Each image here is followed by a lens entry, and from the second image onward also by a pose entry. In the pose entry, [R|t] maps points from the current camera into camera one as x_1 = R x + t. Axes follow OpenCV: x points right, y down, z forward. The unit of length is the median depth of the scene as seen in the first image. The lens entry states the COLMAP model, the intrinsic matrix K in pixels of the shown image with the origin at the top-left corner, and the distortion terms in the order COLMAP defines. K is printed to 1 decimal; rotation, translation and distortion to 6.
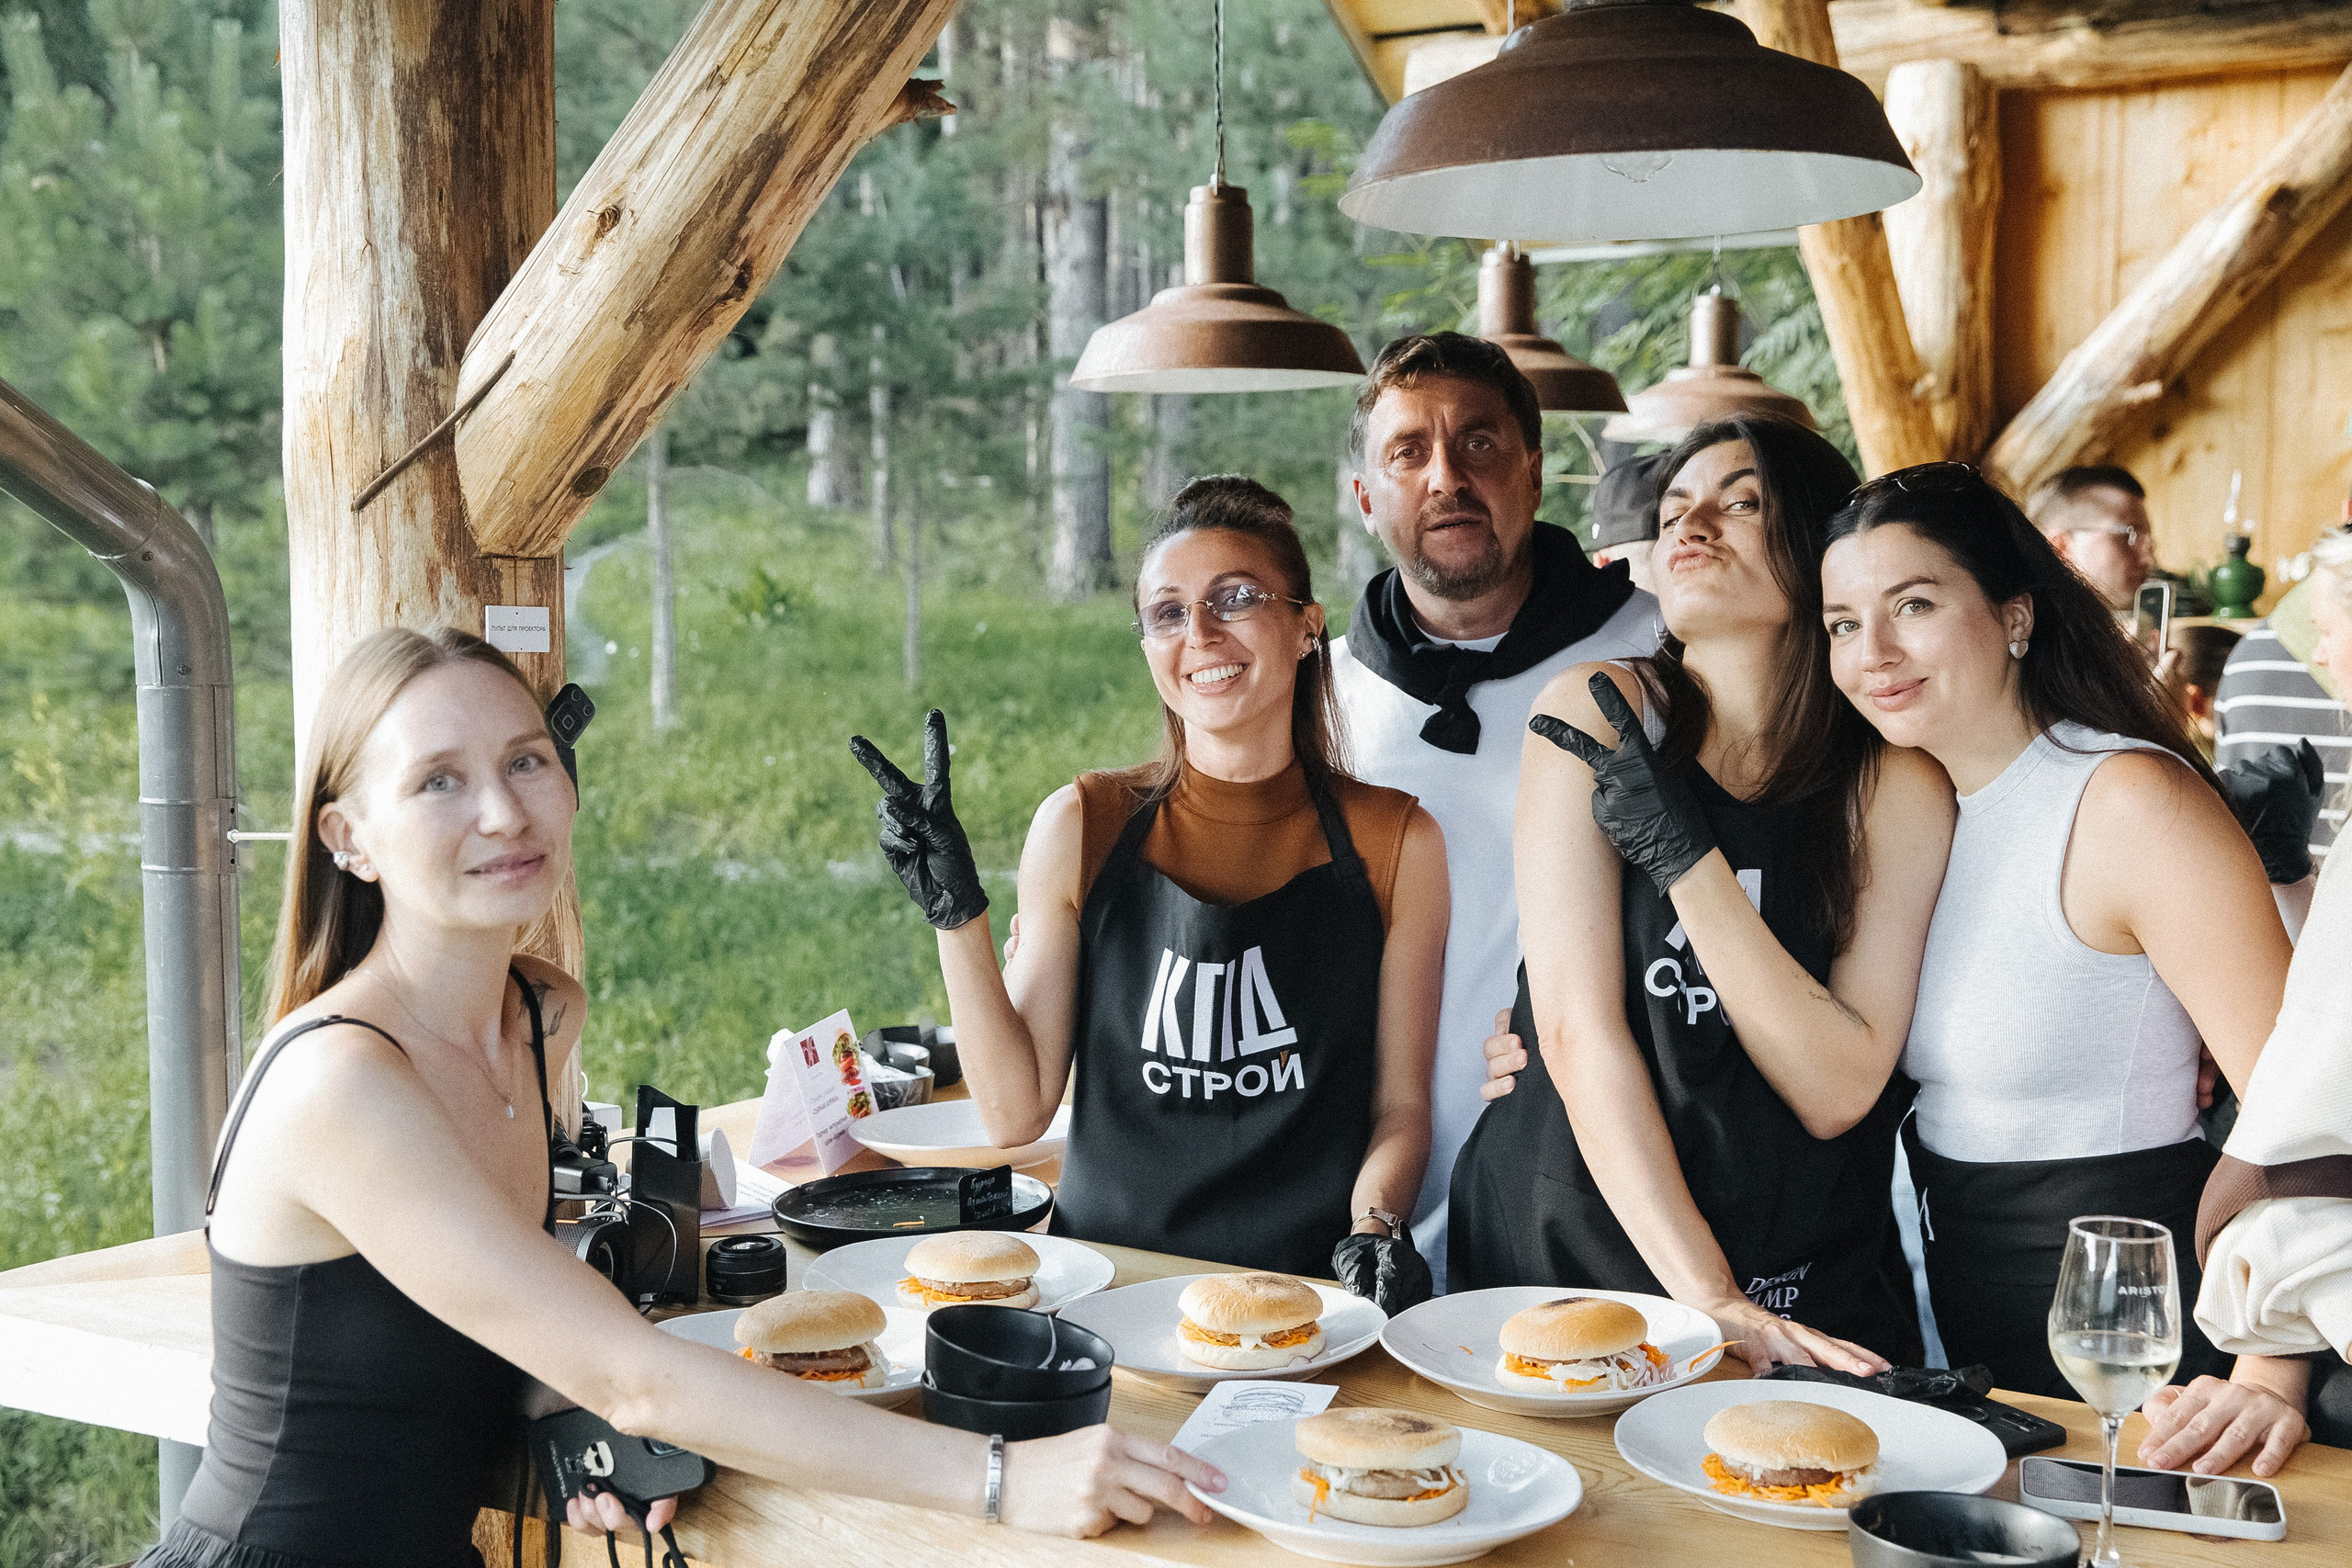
lens RADIAL K [[2735.8, 0, 1176.0], [0, 2735.8, 784.0], [0, 0, 1]] dist [0.046525, 0.066941]
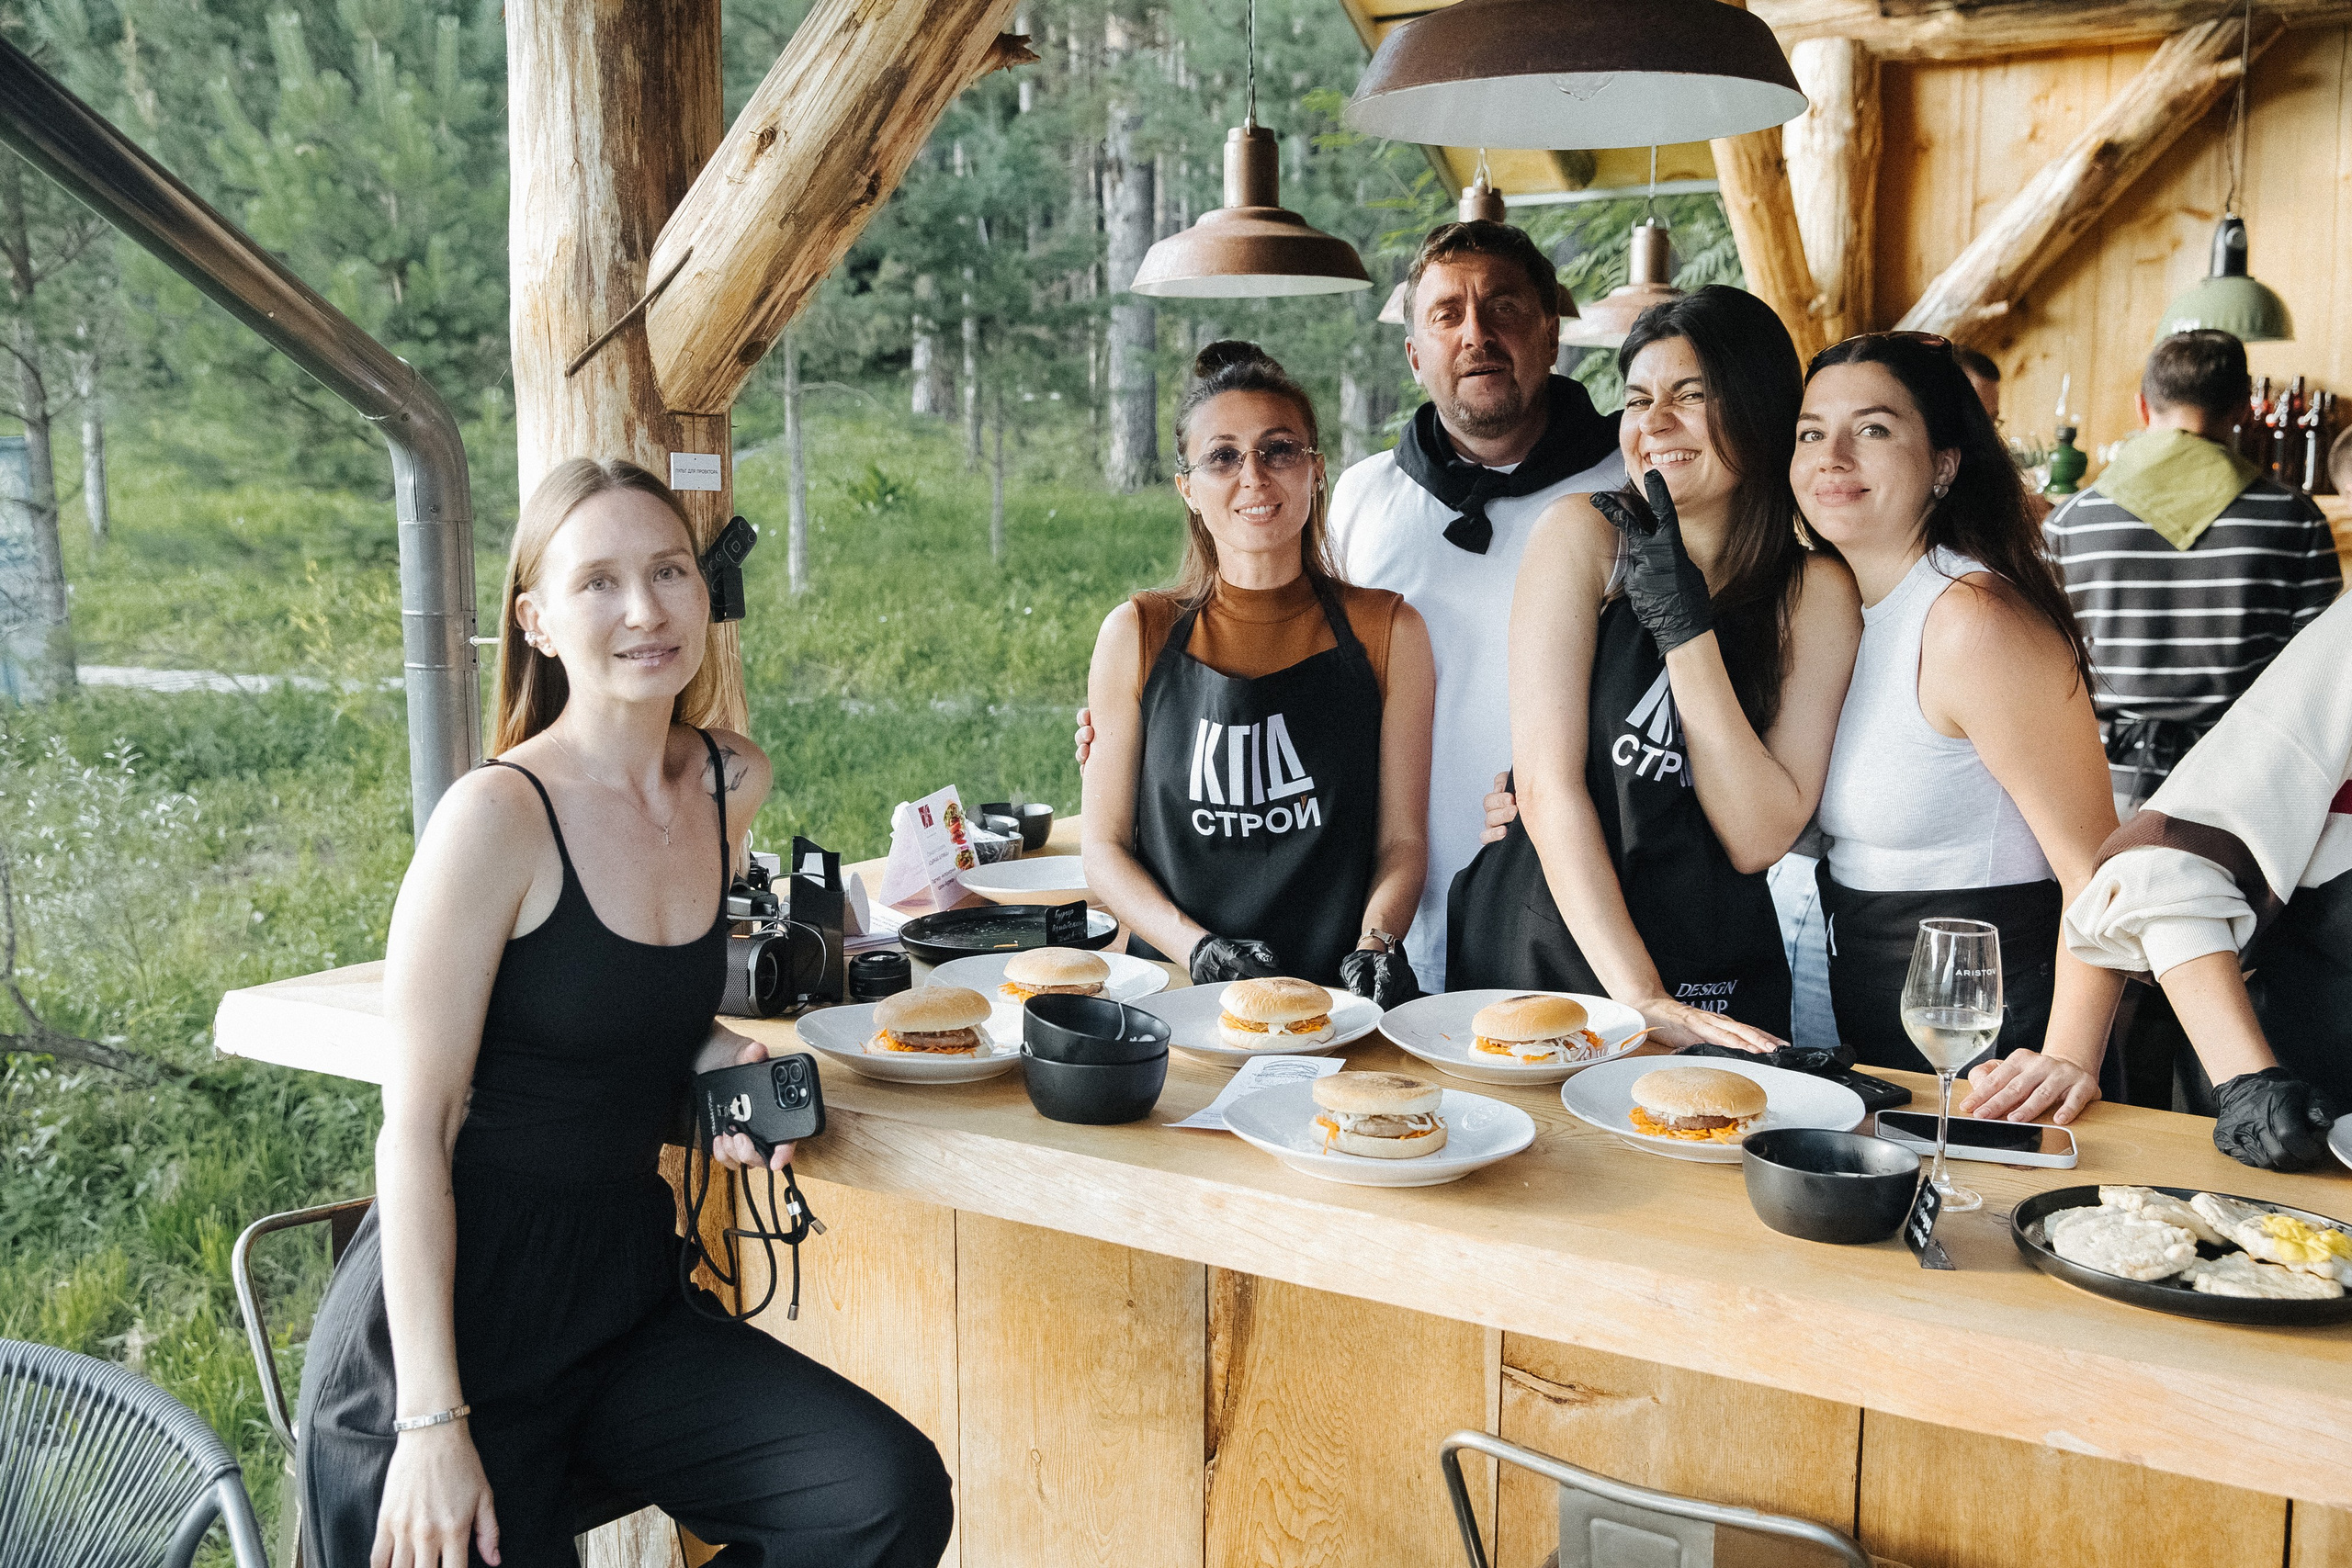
lens RADIAL K [[2206.8, 0, 1176.0], [0, 2206.8, 784.0], [0, 0, 1]] dist [-0.018703, 0.080867]
pose [[0.999899, 0.002476, -0.013976, -0.004593], [-0.001619, 0.998138, 0.060981, 0.023199], [0.014101, -0.060953, 0.998041, -0.015482]]
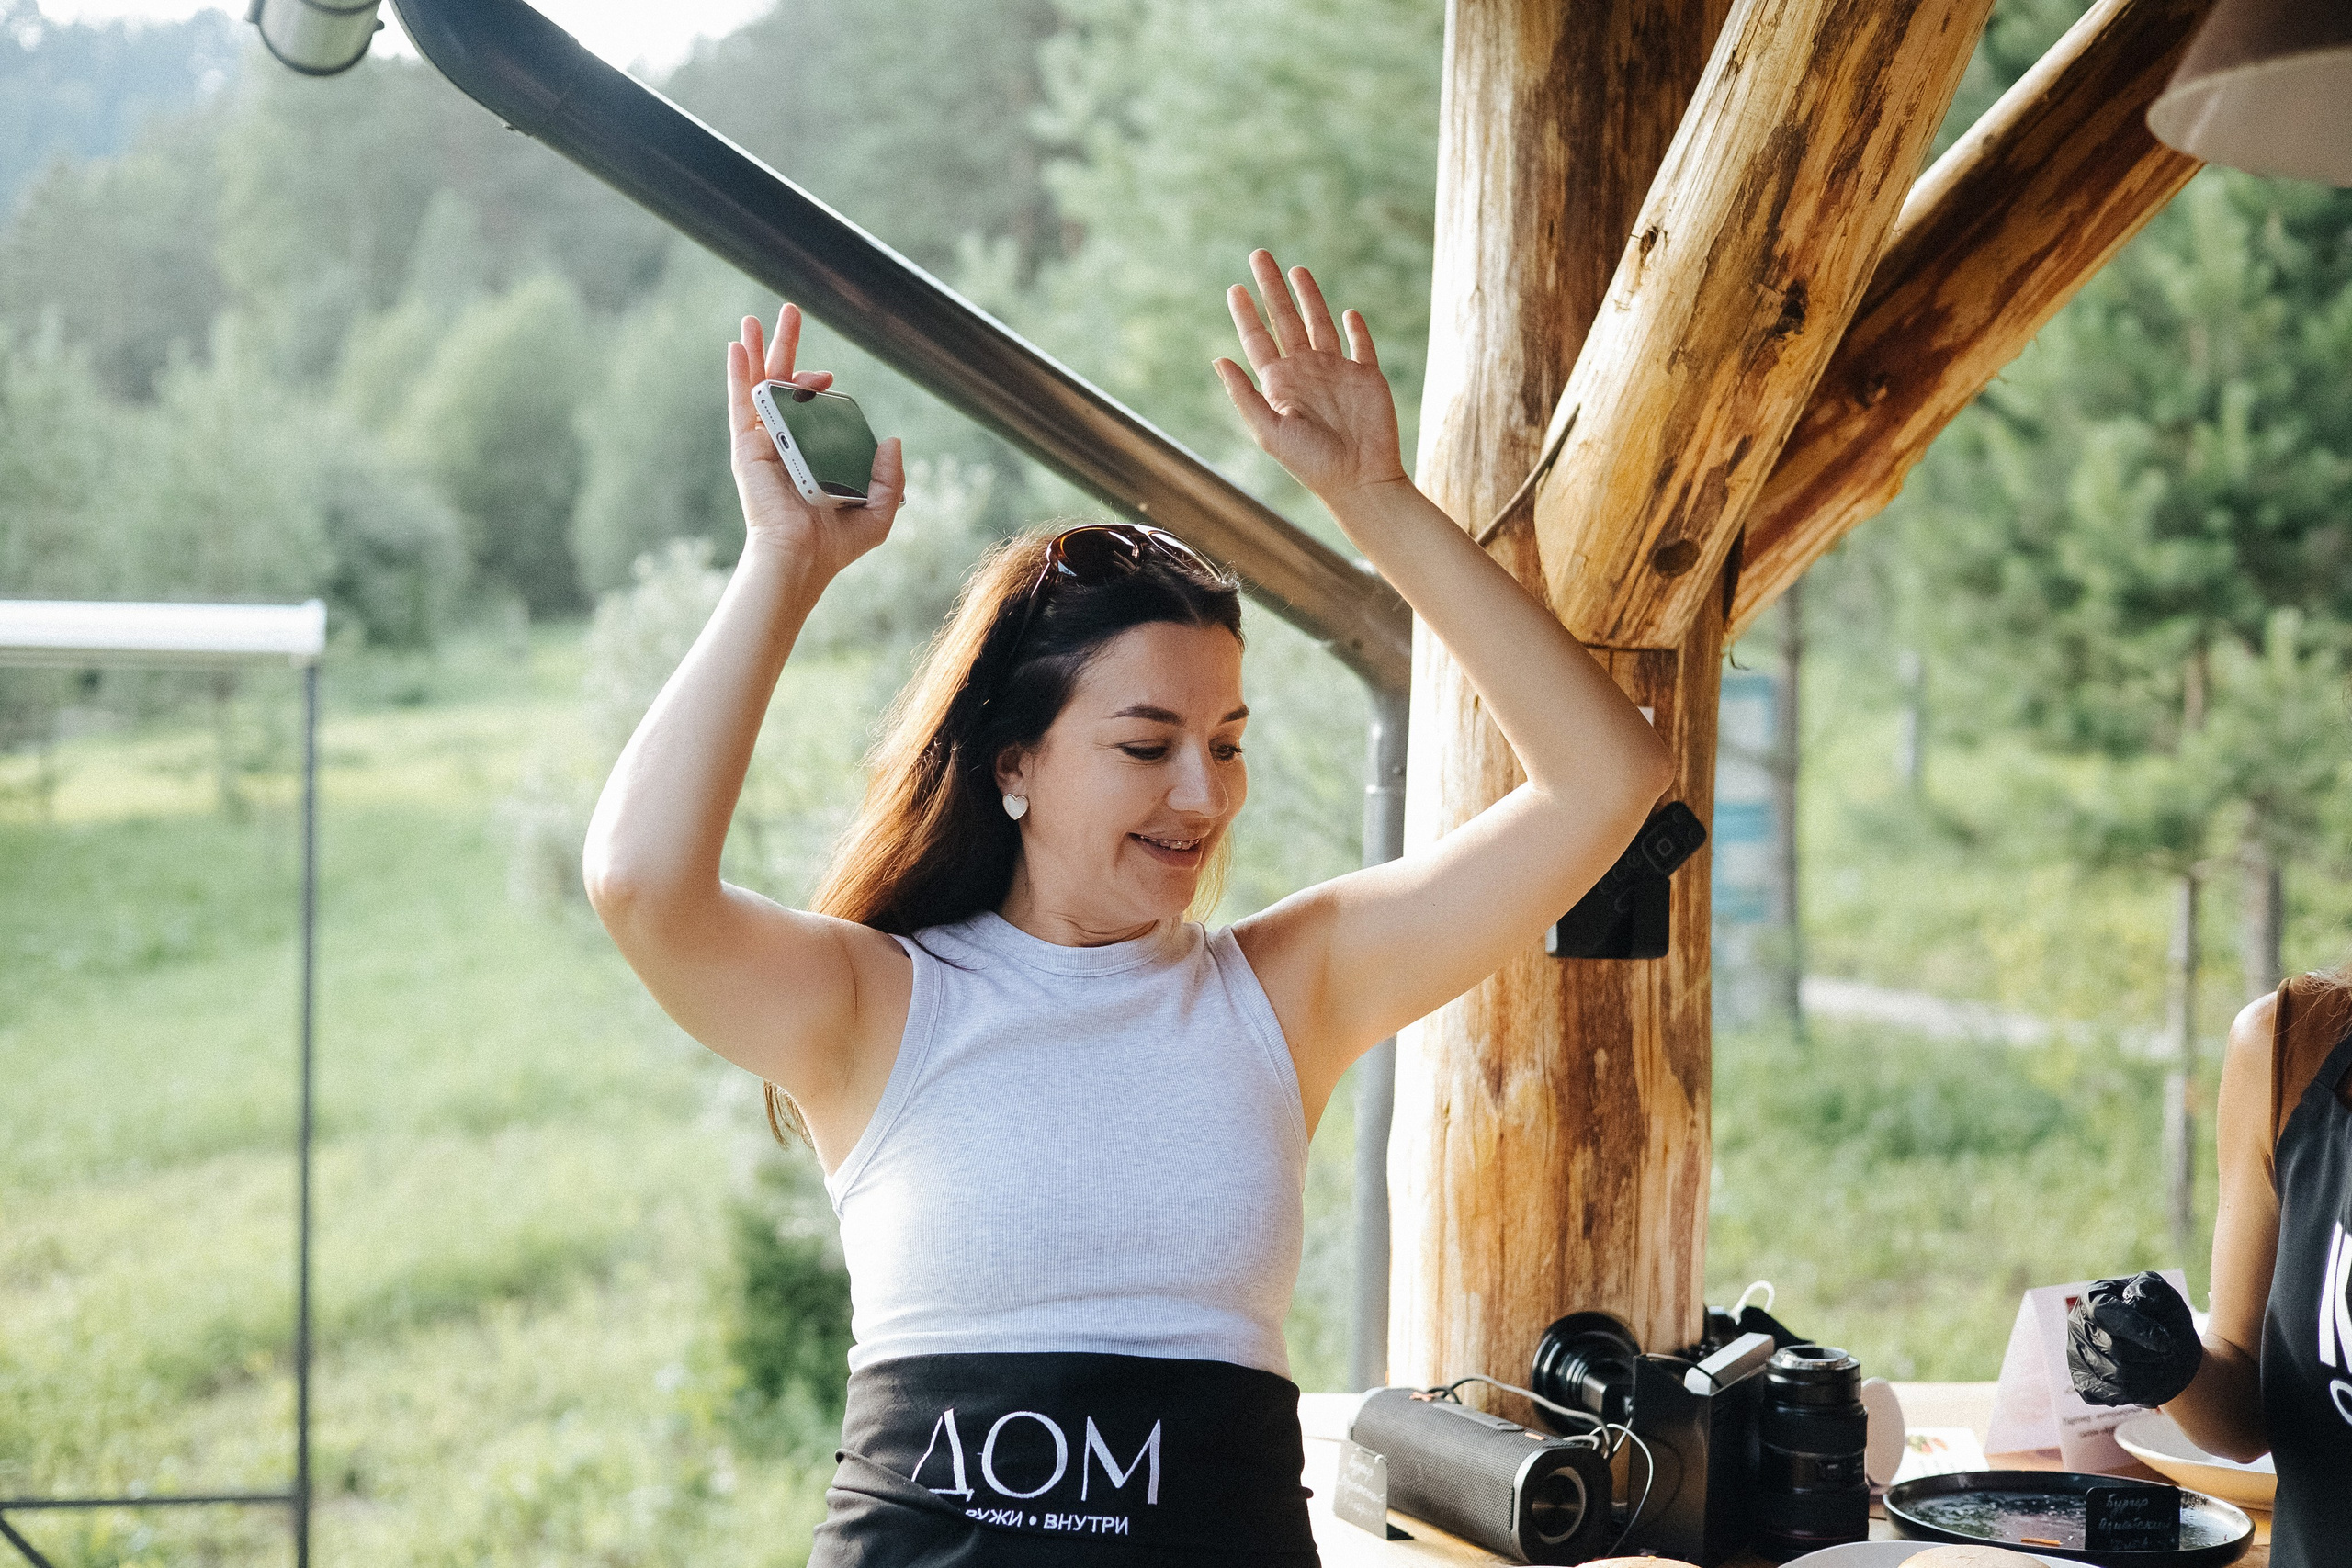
lens RADIAL K [[3406.3, 0, 1176.0], [0, 3406.3, 784.0], [0, 0, 1]] dist [-0.002148, -0.099285]
pose [[0.734209, 0.049566, -0.677112, 0.349664], [-0.093581, 0.995200, -0.028621, 0.001481], [0.672443, 0.084378, 0.735323, 0.134818]]
